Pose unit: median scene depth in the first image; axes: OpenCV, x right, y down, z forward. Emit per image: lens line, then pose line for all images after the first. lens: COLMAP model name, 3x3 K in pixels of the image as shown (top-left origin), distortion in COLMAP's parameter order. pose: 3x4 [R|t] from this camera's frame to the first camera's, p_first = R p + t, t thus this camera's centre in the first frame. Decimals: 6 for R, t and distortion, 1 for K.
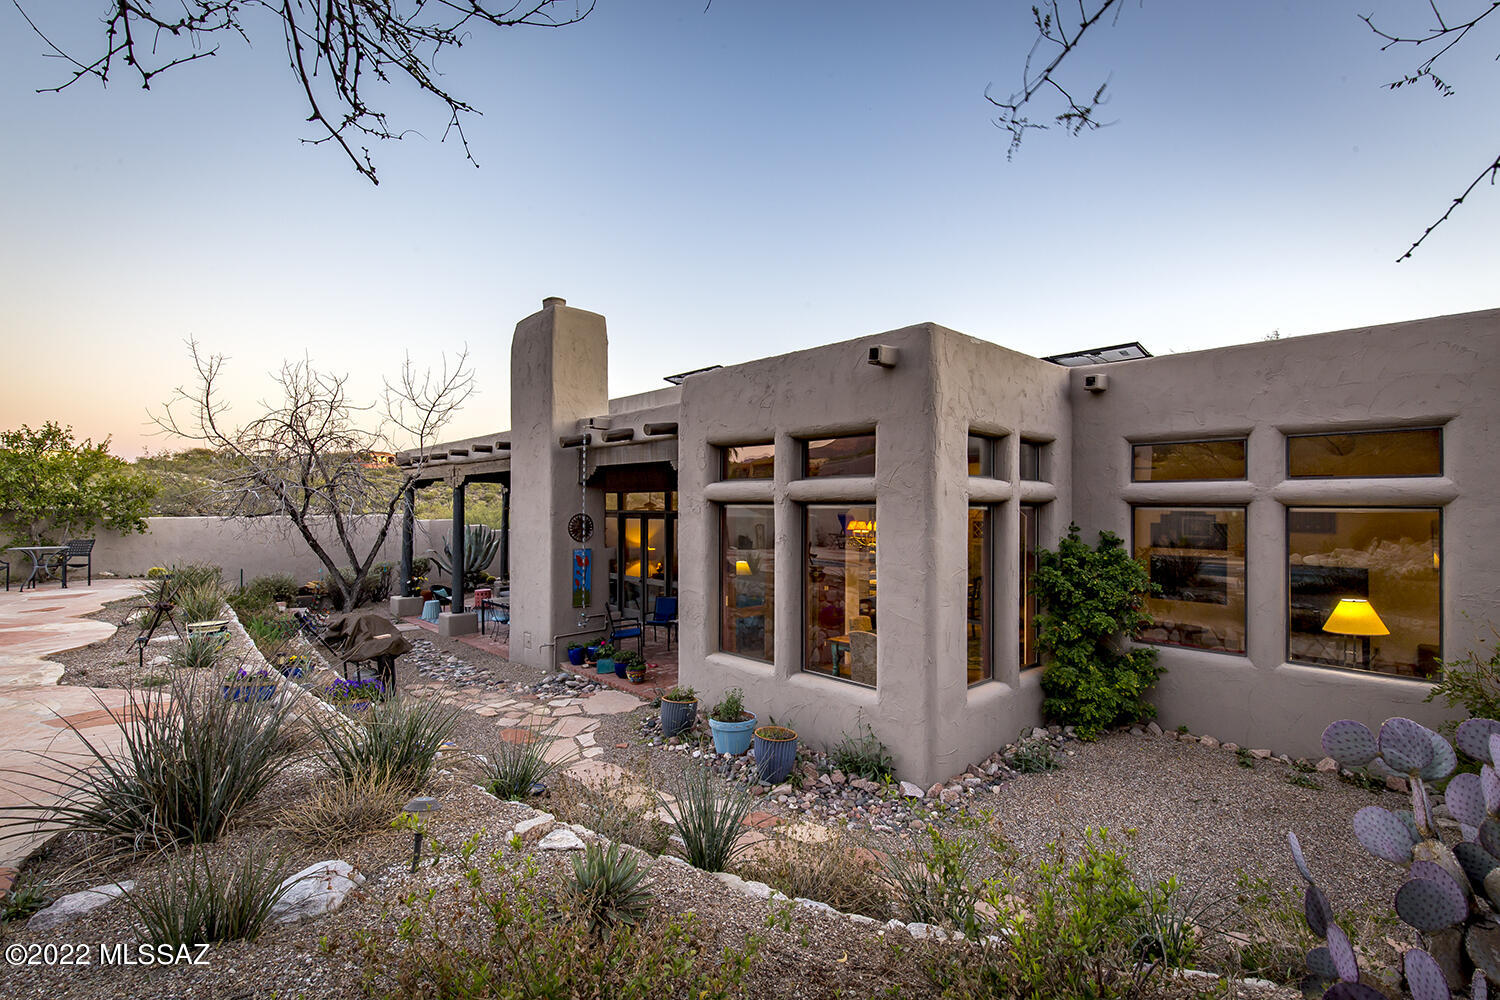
lens RADIAL K [[710.3, 0, 780.8], [0, 710.3, 506.5], [0, 0, 1]] dist [0.001485, 0.000067]
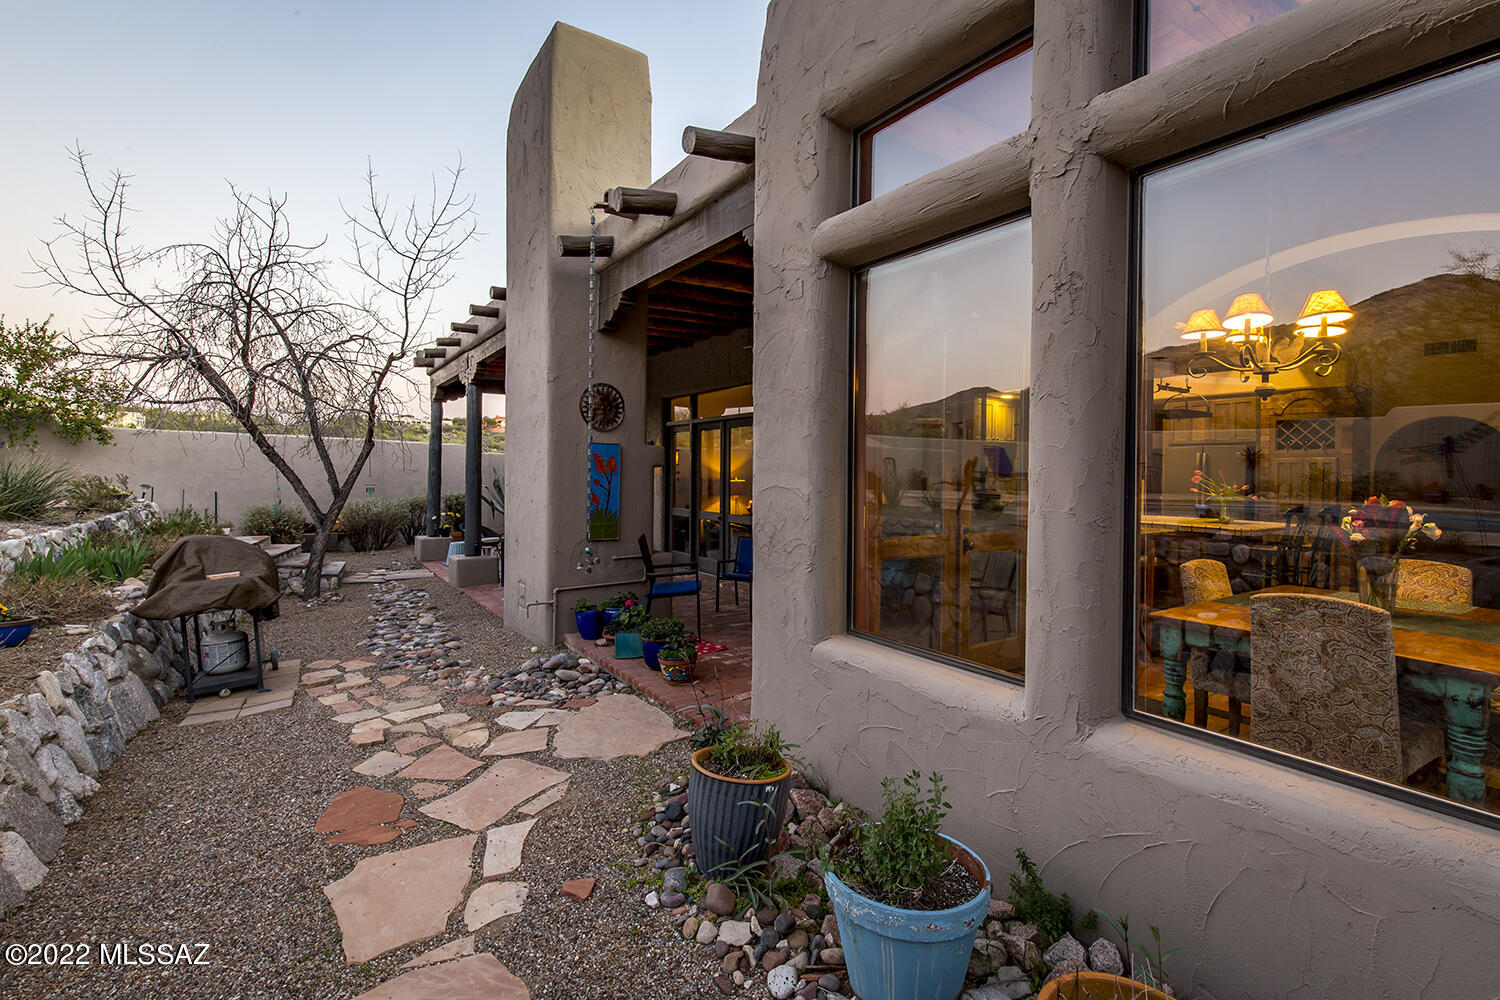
lens RADIAL K [[682.5, 0, 750.0], [0, 682.5, 500.0], [0, 0, 1]] dist [0.004323, 0.000309]
pose [[0.980959, 0.008765, -0.194017, -0.060455], [-0.003147, 0.999567, 0.029244, 0.107450], [0.194190, -0.028076, 0.980562, 0.558877]]
